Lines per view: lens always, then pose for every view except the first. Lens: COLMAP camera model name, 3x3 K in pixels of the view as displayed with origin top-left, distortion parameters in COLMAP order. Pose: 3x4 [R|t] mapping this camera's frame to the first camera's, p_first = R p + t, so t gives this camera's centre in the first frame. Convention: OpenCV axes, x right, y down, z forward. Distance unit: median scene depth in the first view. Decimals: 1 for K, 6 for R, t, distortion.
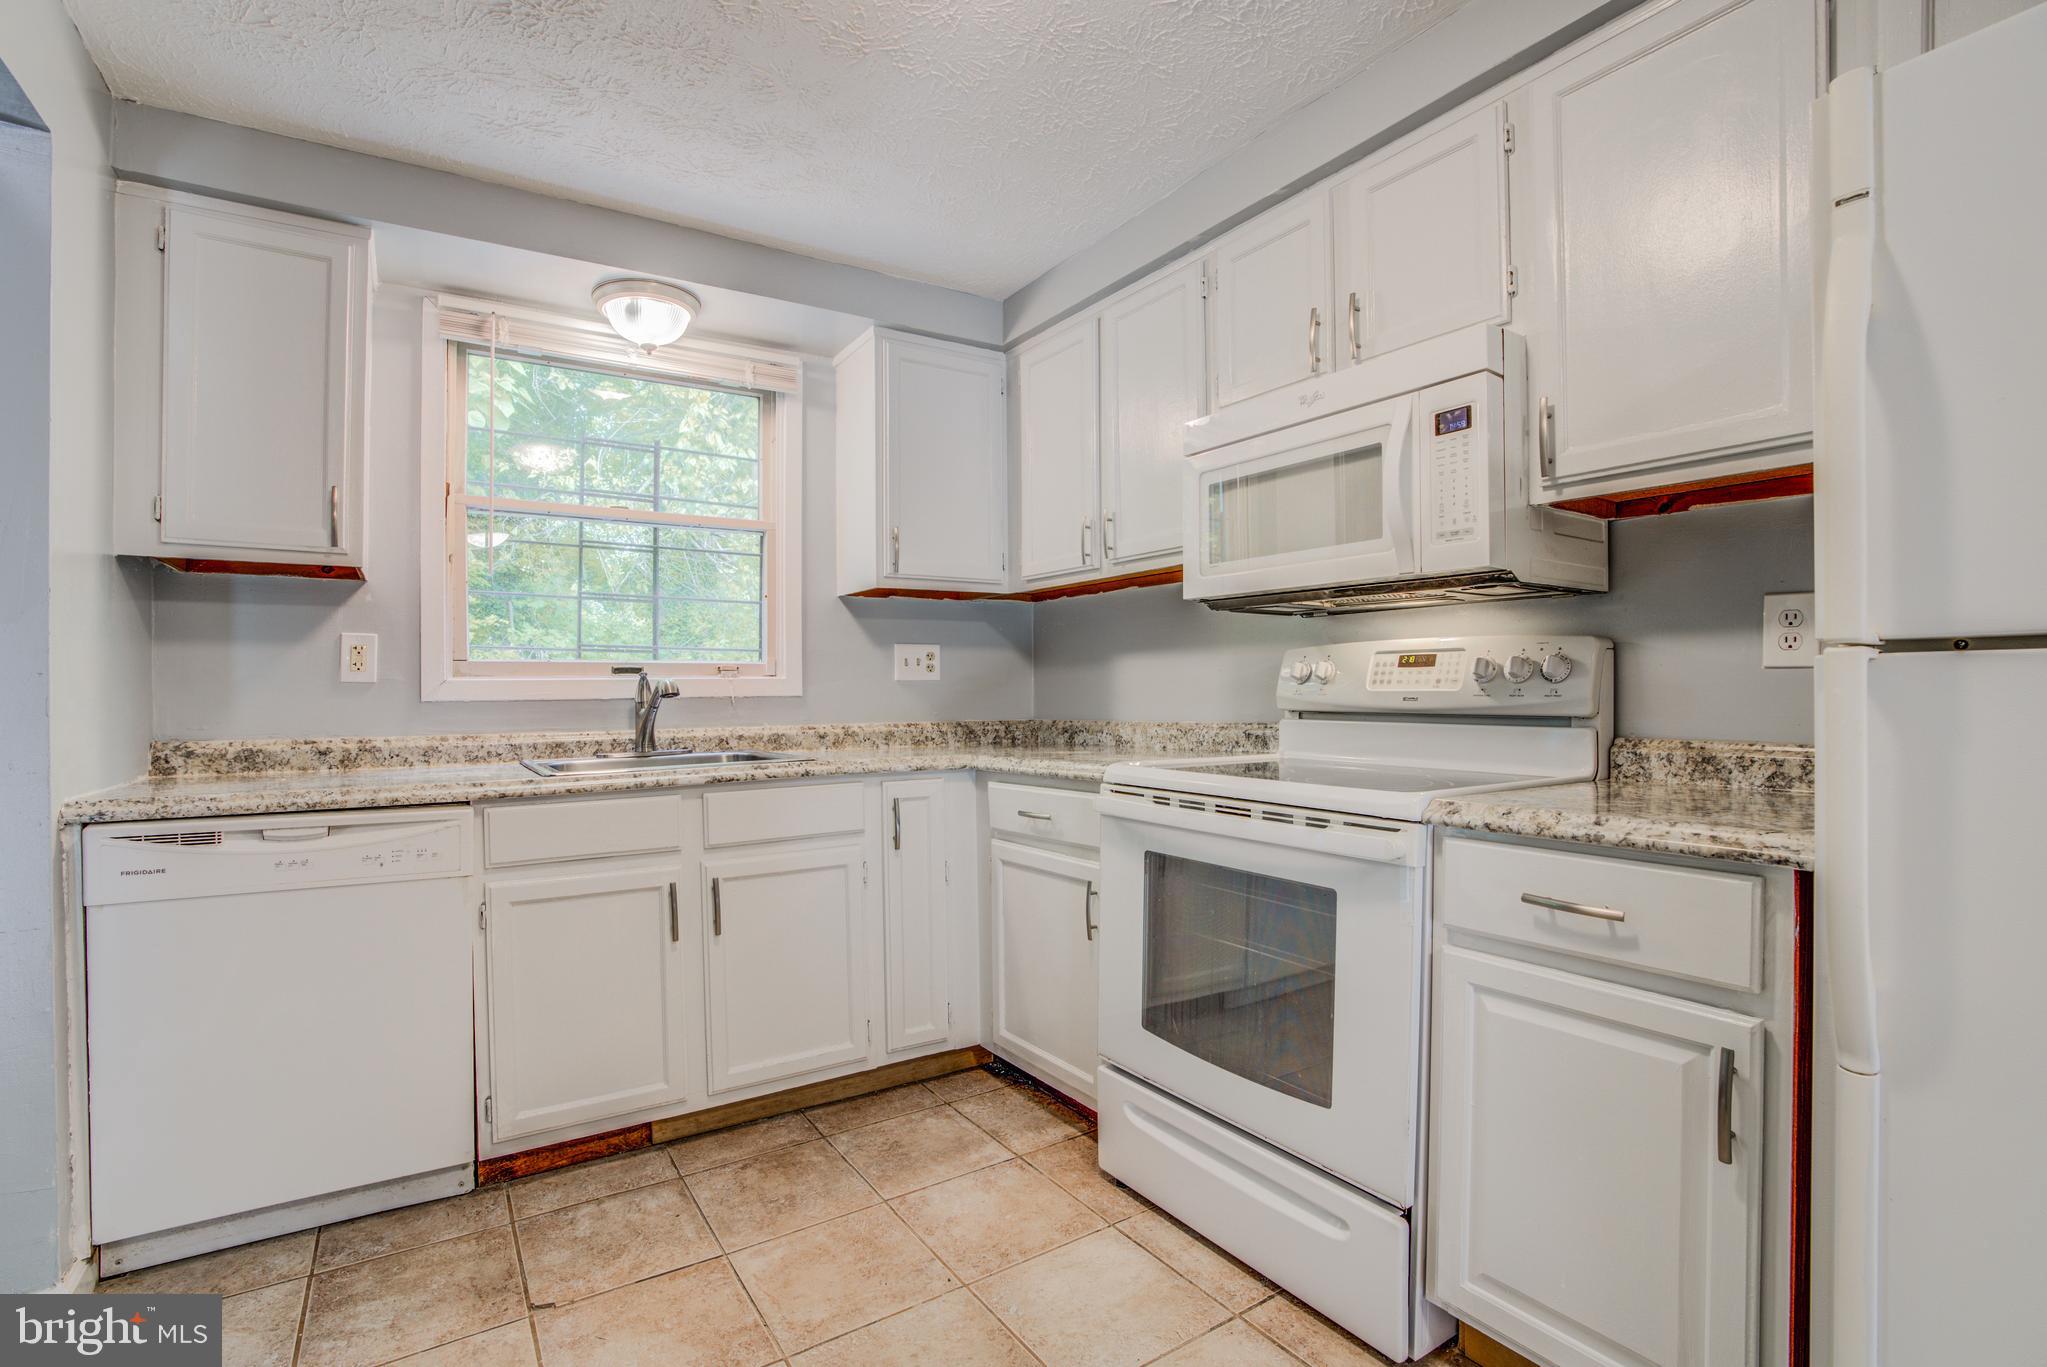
lens RADIAL K [[944.8, 0, 1029.6], [0, 944.8, 697.5], [0, 0, 1]] dist [-0.065851, 0.023057]
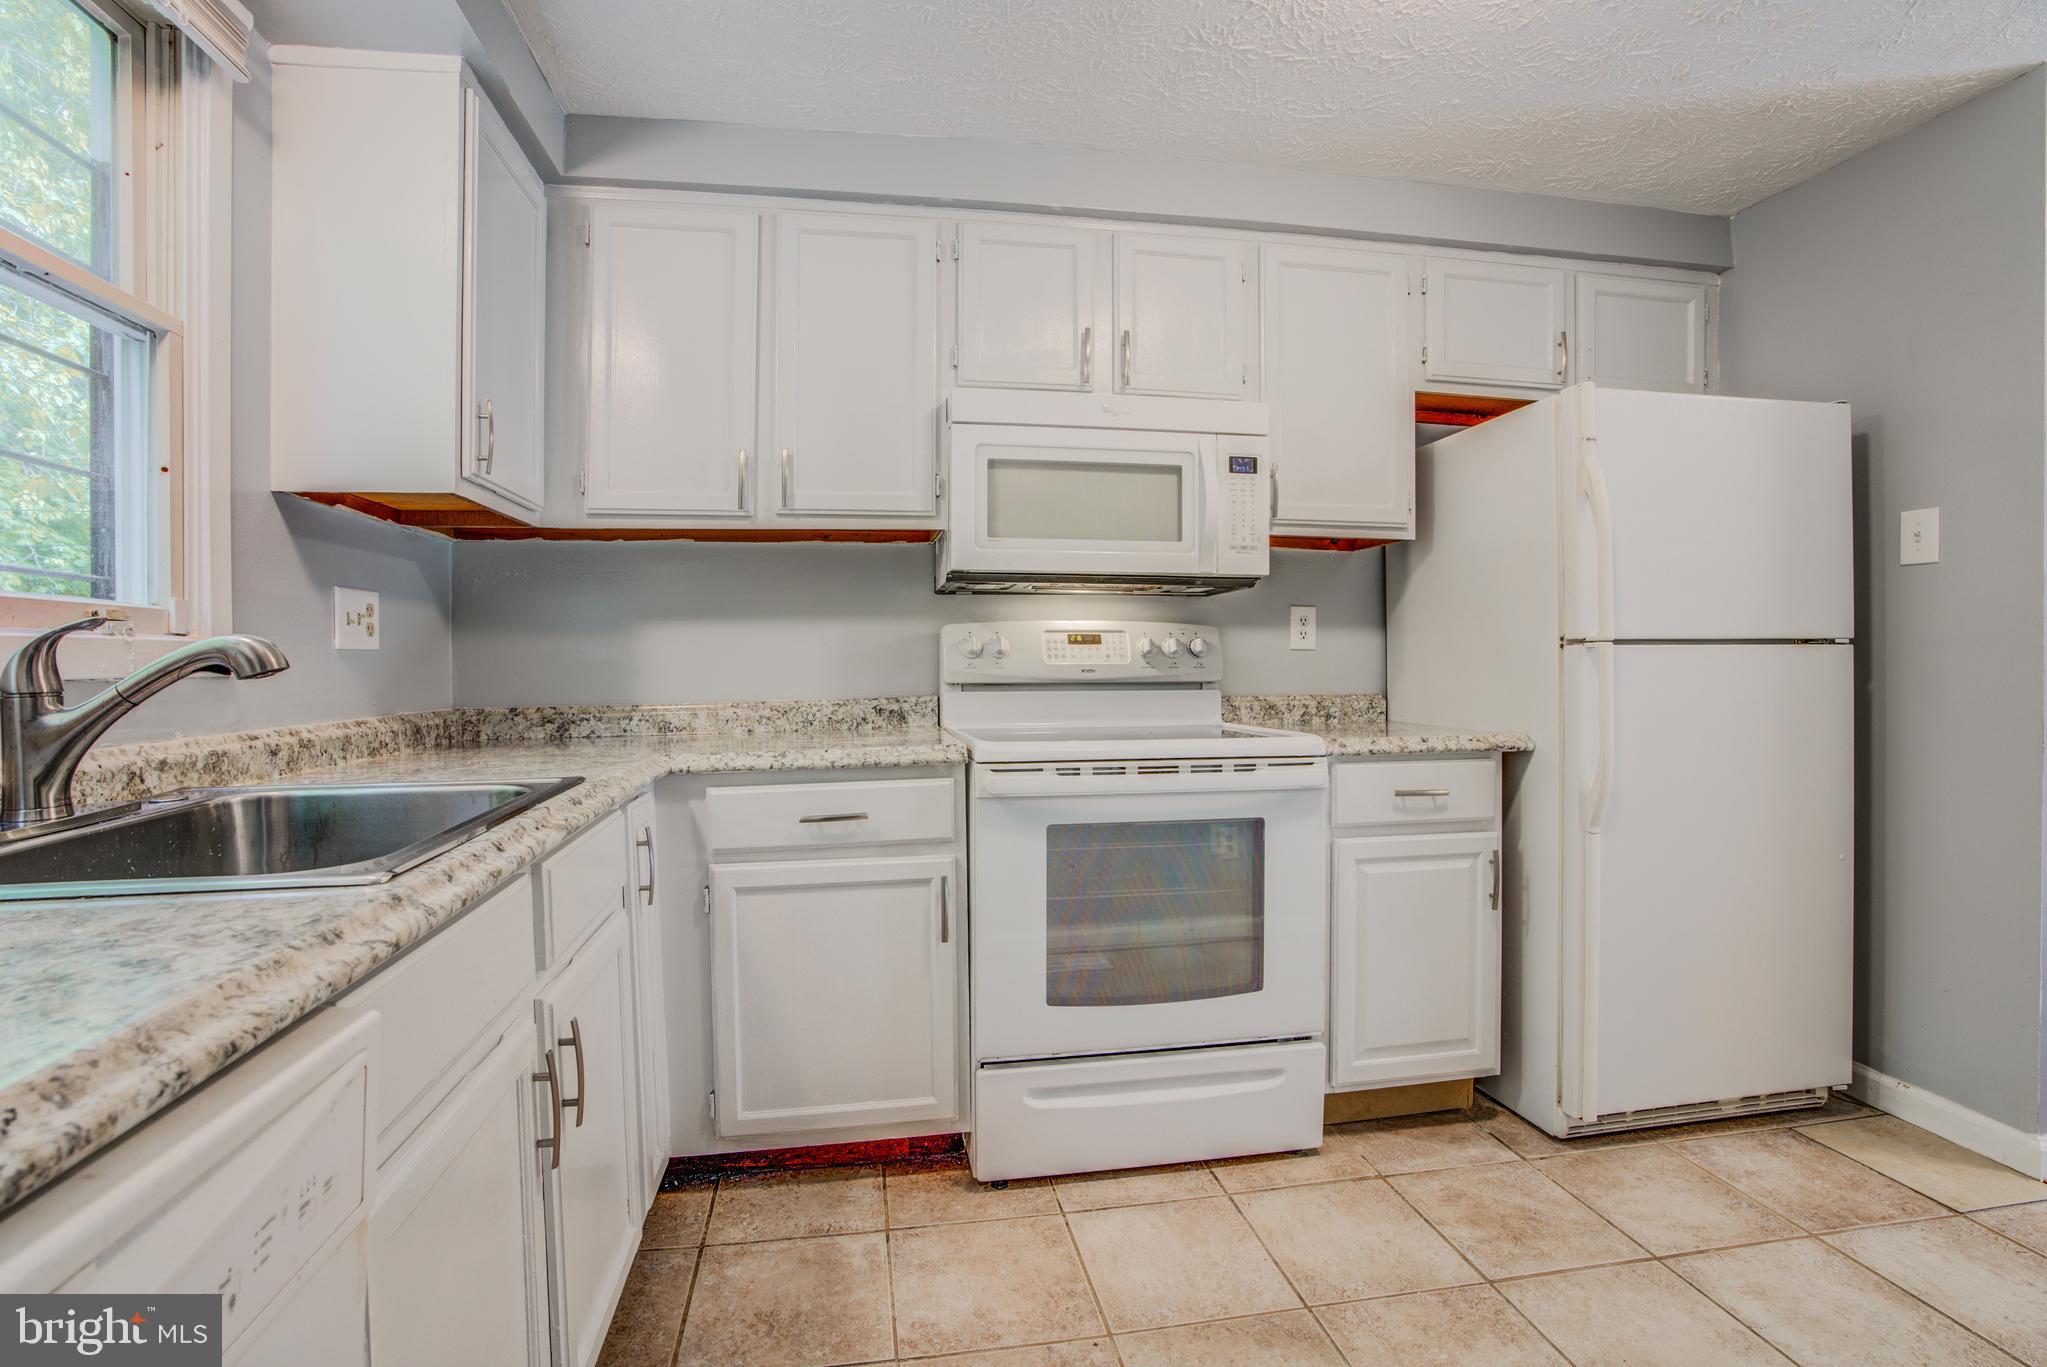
lens RADIAL K [[944.8, 0, 1002.4], [0, 944.8, 670.7], [0, 0, 1]] dist [-0.065851, 0.023057]
pose [[0.416766, -0.004378, 0.909003, -0.706996], [0.010788, 0.999942, -0.000130, 0.000103], [-0.908950, 0.009860, 0.416789, 0.561336]]
